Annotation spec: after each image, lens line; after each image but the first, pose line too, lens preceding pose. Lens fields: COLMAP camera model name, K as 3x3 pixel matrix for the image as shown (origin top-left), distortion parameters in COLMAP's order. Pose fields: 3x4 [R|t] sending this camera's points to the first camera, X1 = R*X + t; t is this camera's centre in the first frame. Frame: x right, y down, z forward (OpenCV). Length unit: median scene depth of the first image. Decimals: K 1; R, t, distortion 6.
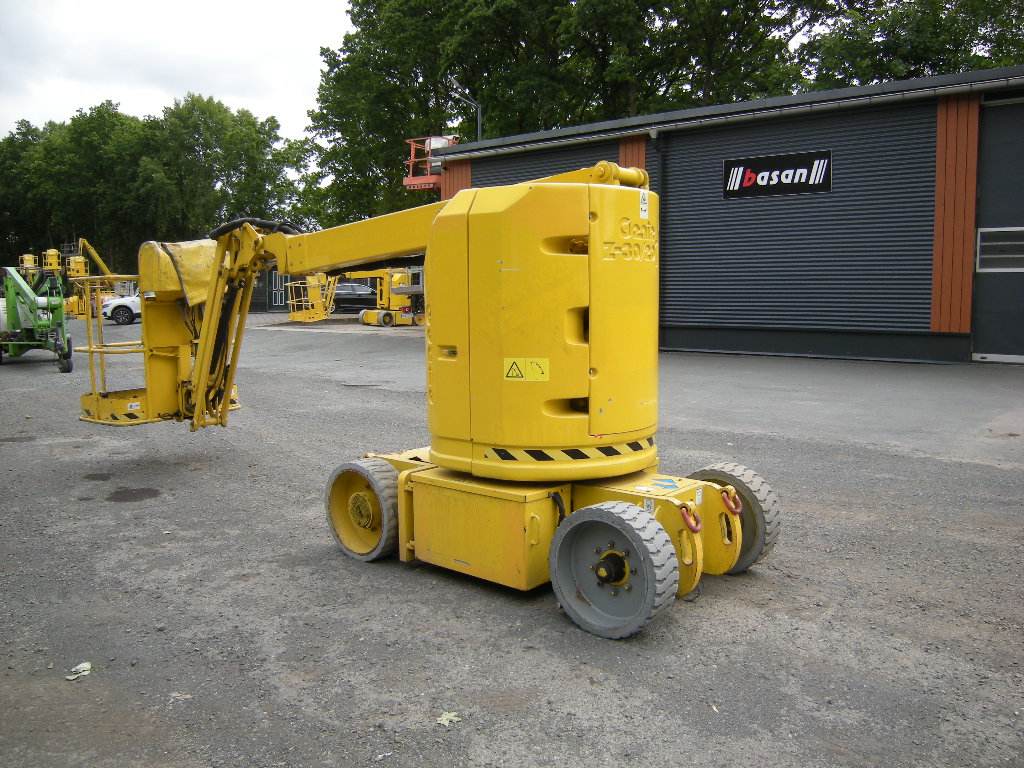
lens RADIAL K [[850.8, 0, 512.0], [0, 850.8, 384.0], [0, 0, 1]] dist [-0.124813, 0.062015]
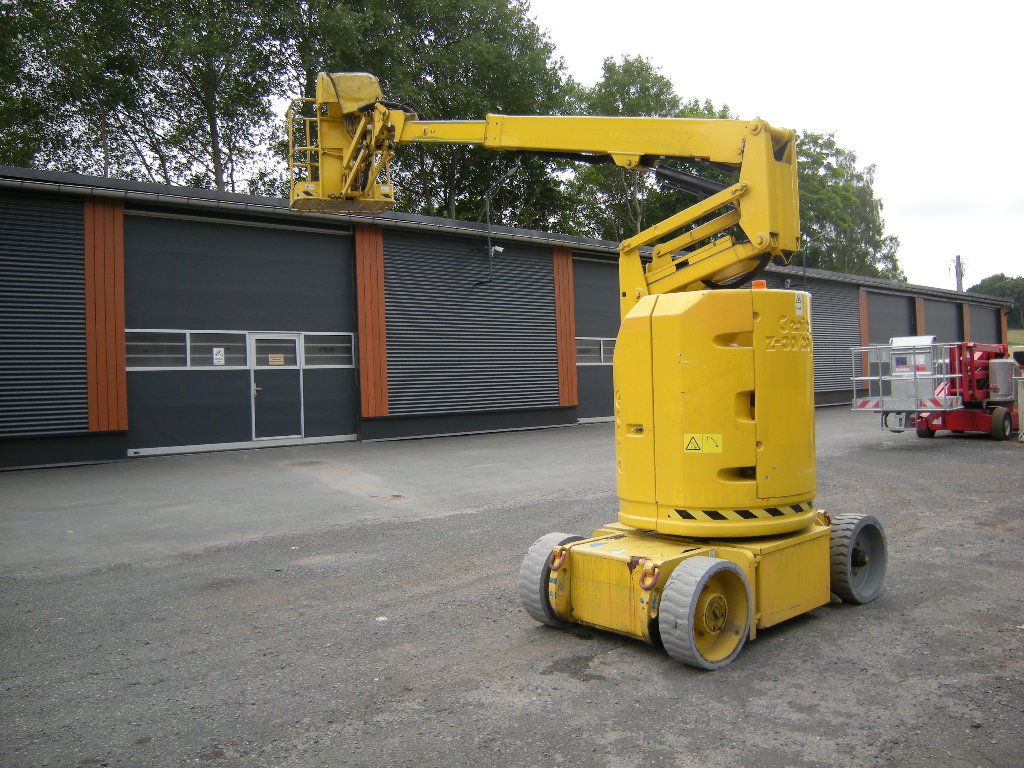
lens RADIAL K [[850.8, 0, 512.0], [0, 850.8, 384.0], [0, 0, 1]] dist [-0.124813, 0.062015]
pose [[0.142570, -0.005834, 0.989768, -0.516591], [0.132425, 0.991105, -0.013233, -0.053851], [-0.980886, 0.132956, 0.142074, 0.488639]]
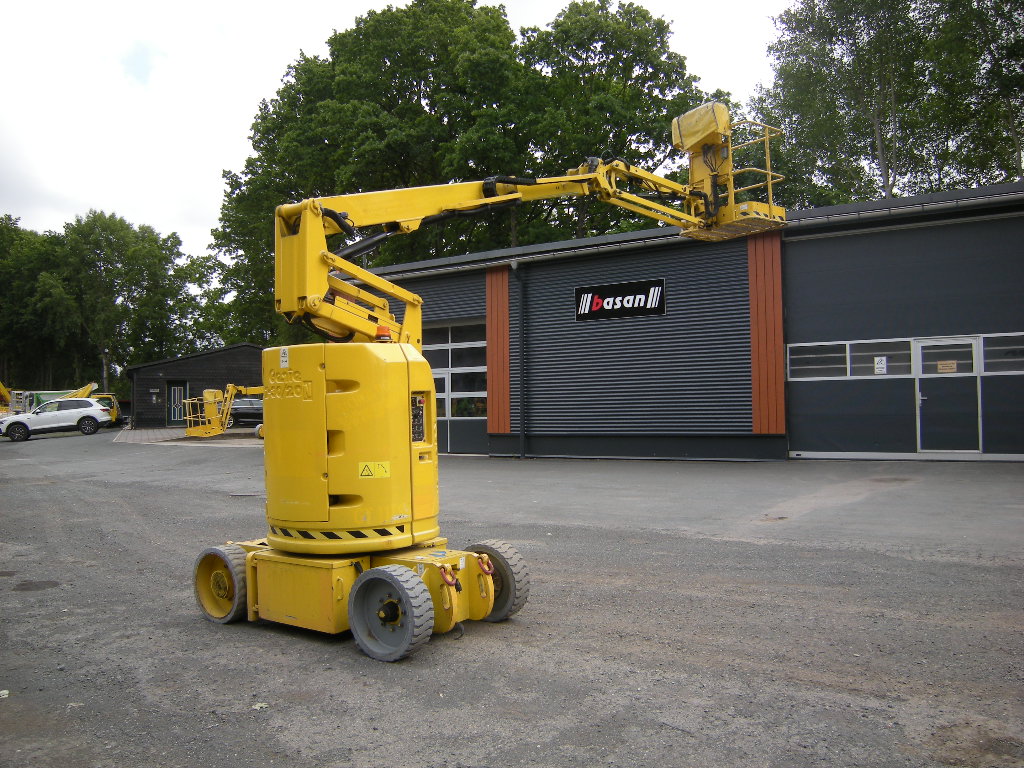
lens RADIAL K [[850.8, 0, 512.0], [0, 850.8, 384.0], [0, 0, 1]] dist [-0.124813, 0.062015]
pose [[0.993956, -0.015515, 0.108676, 0.063243], [0.029312, 0.991529, -0.126535, 0.008348], [-0.105792, 0.128956, 0.985991, -0.168585]]
